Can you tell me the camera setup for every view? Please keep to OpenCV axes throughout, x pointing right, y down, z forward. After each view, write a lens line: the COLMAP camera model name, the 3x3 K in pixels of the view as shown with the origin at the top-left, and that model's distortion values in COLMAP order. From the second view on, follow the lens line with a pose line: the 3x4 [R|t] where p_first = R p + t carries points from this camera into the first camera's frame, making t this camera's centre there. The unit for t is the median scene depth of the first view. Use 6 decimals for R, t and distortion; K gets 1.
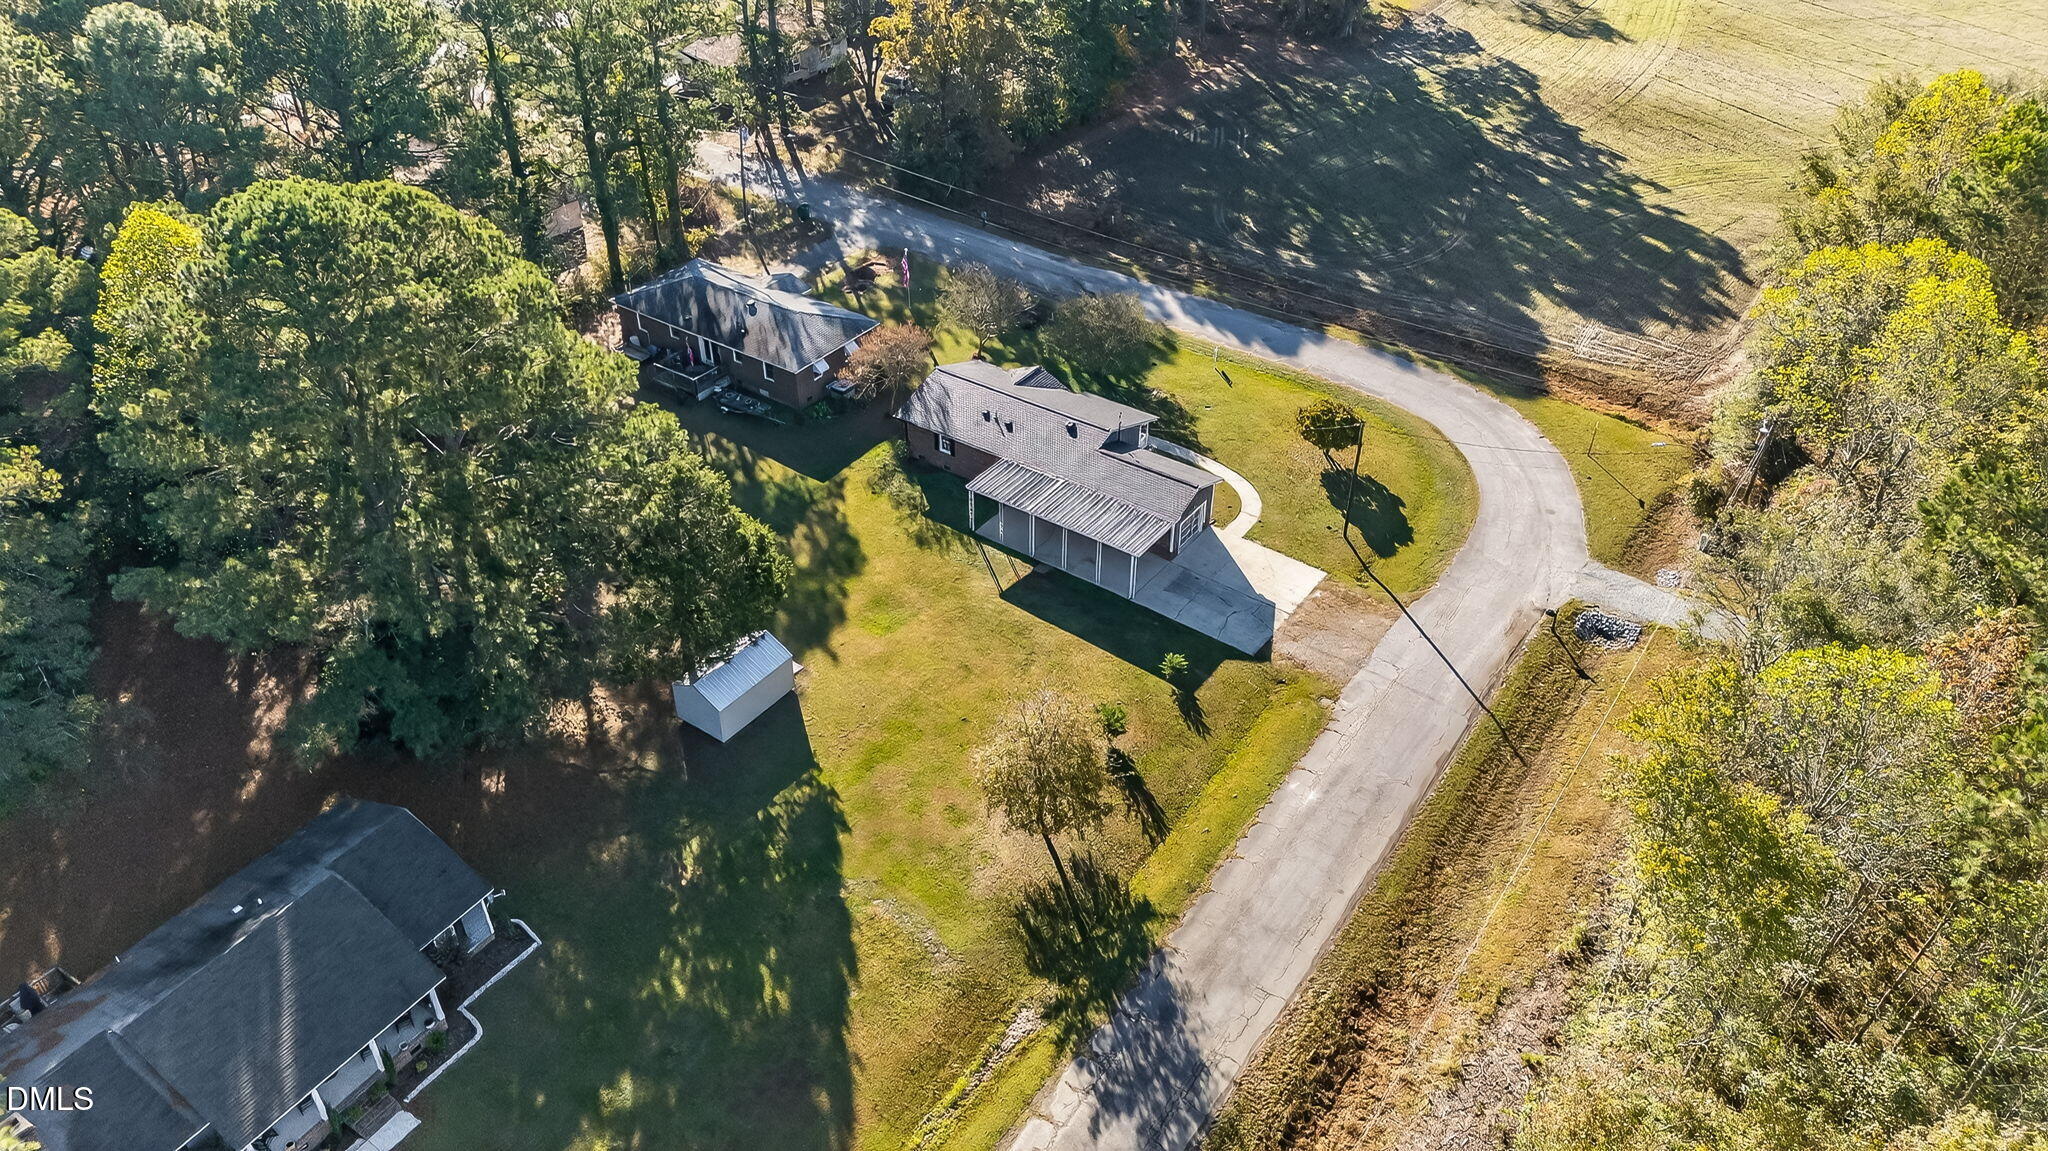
lens RADIAL K [[1434.6, 0, 1027.5], [0, 1434.6, 575.0], [0, 0, 1]] dist [0.045377, -0.000073]
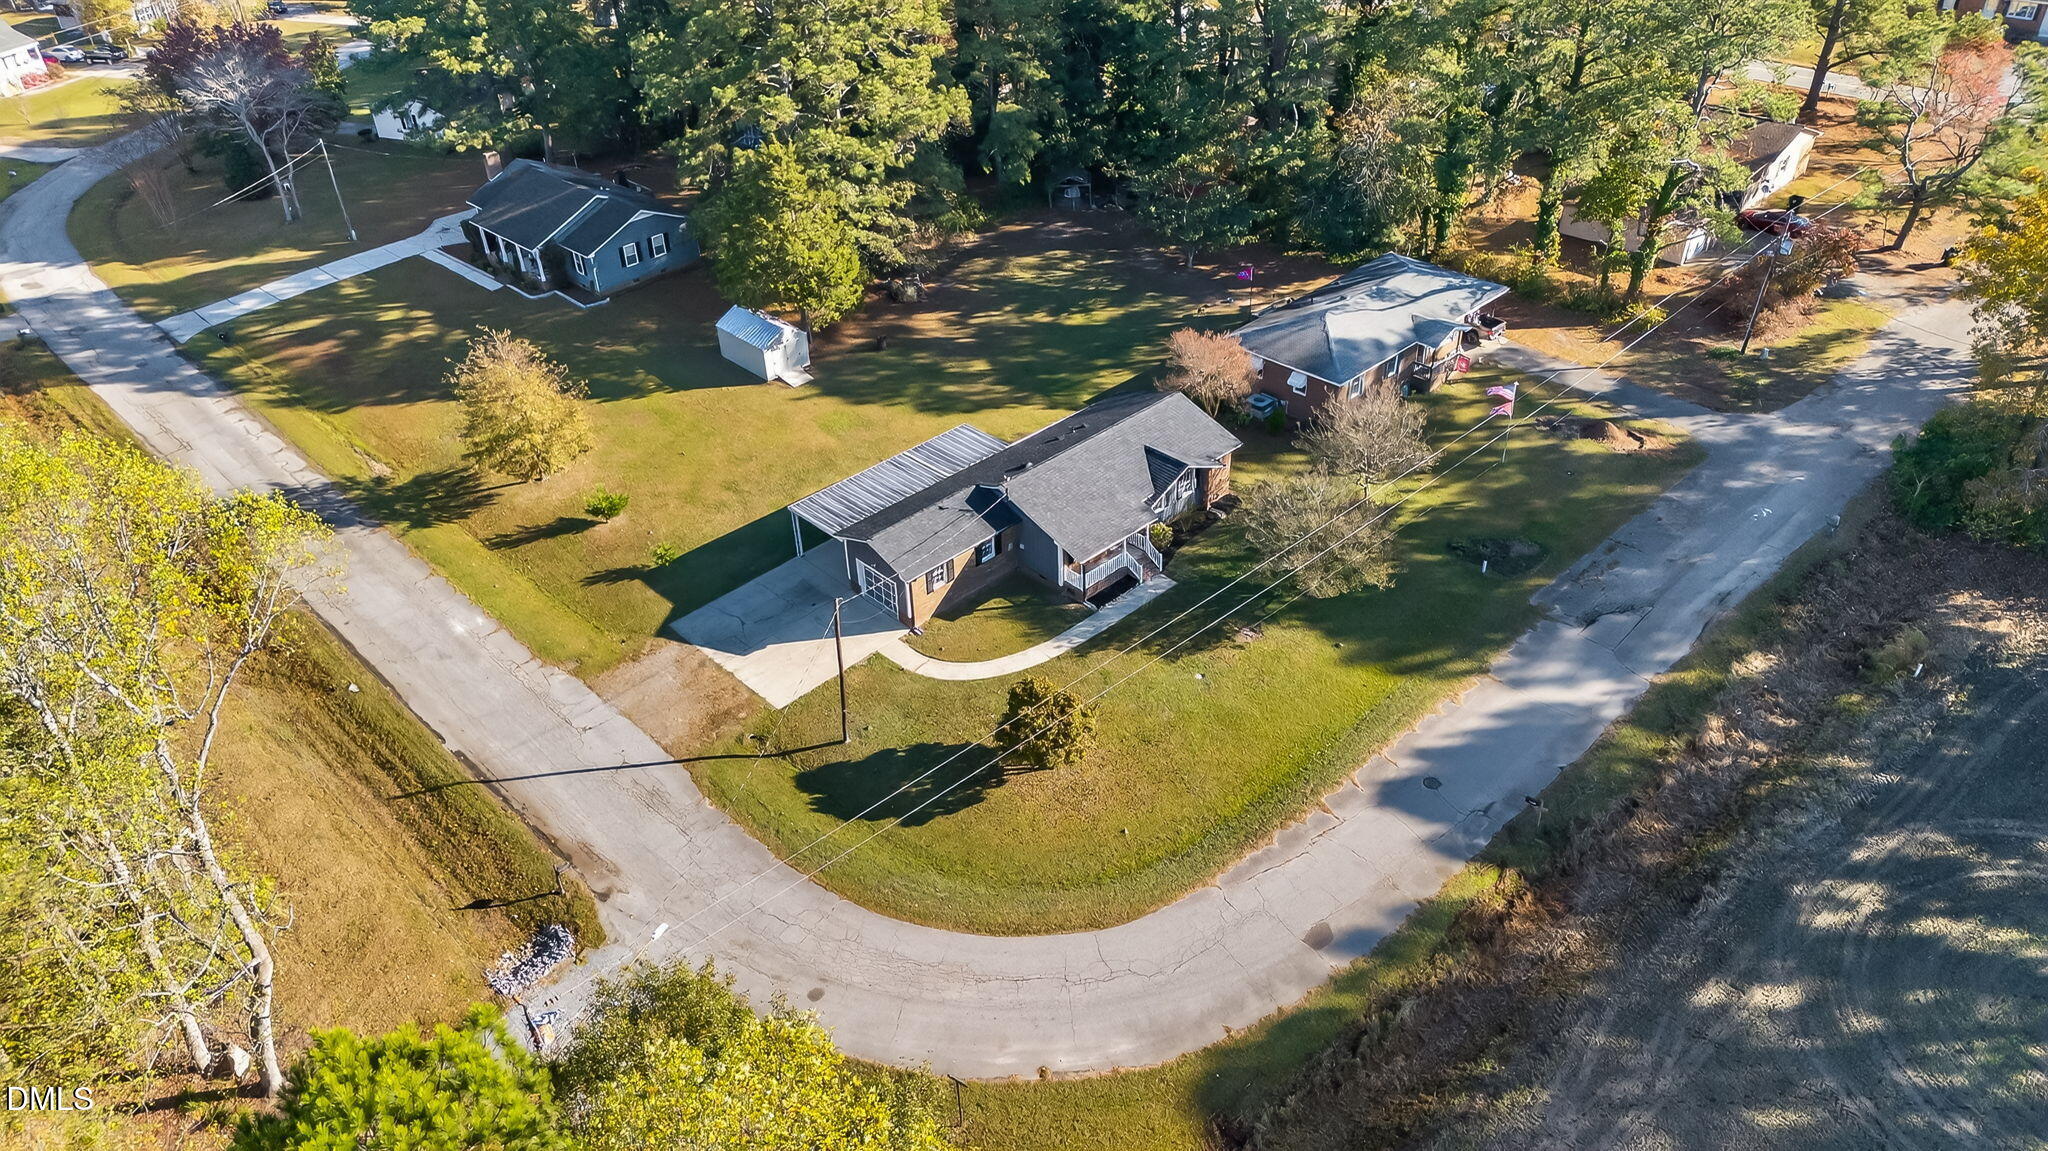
lens RADIAL K [[1434.6, 0, 1027.5], [0, 1434.6, 575.0], [0, 0, 1]] dist [0.045377, -0.000073]
pose [[-0.185007, 0.569378, -0.800987, 0.735396], [-0.577603, 0.596416, 0.557371, -0.532507], [0.795077, 0.565770, 0.218533, 0.868467]]
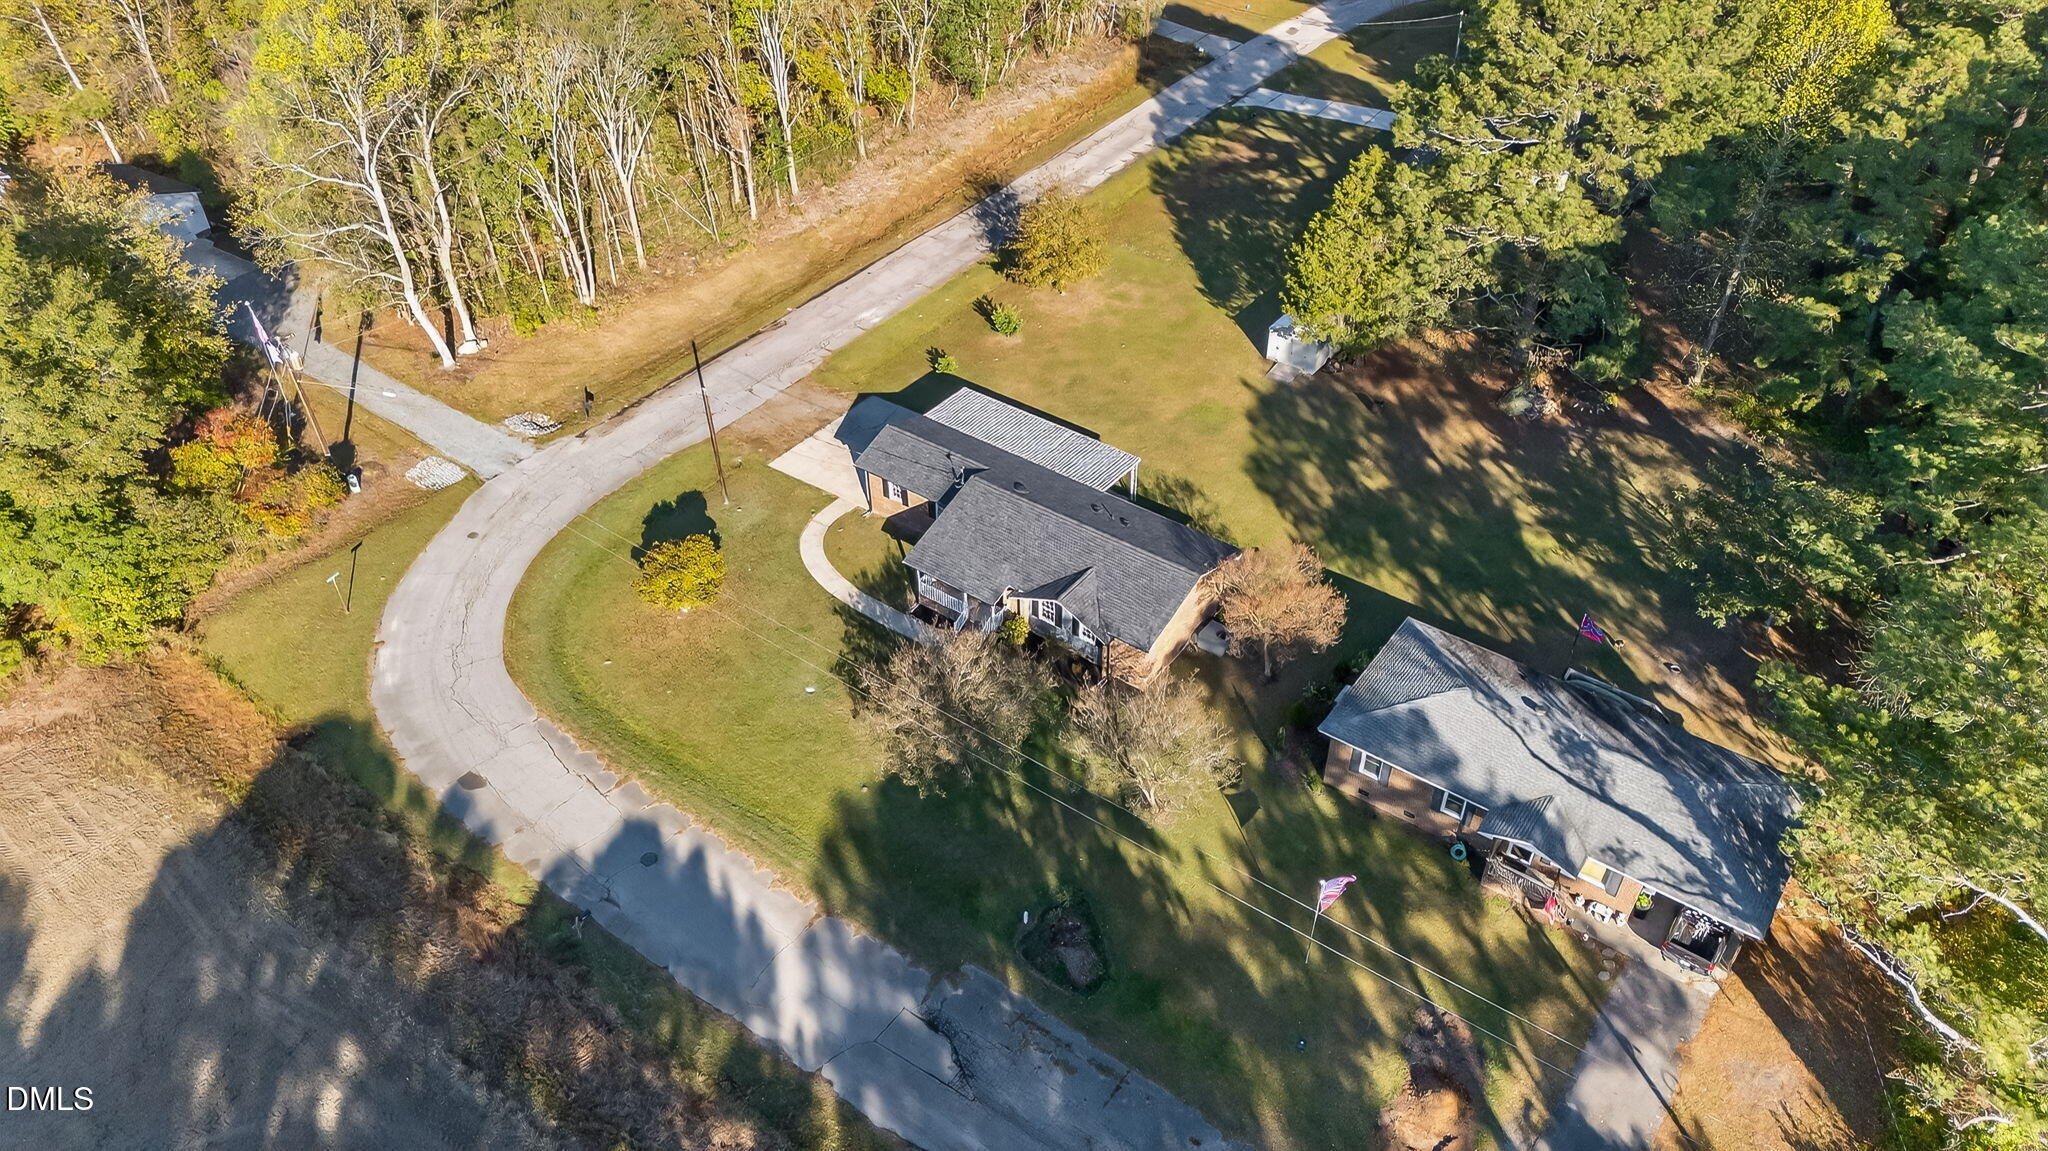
lens RADIAL K [[1434.6, 0, 1027.5], [0, 1434.6, 575.0], [0, 0, 1]] dist [0.045377, -0.000073]
pose [[-0.999655, -0.001299, 0.026248, 0.005987], [0.025353, 0.215371, 0.976203, -0.908340], [-0.006921, 0.976531, -0.215264, 1.241895]]
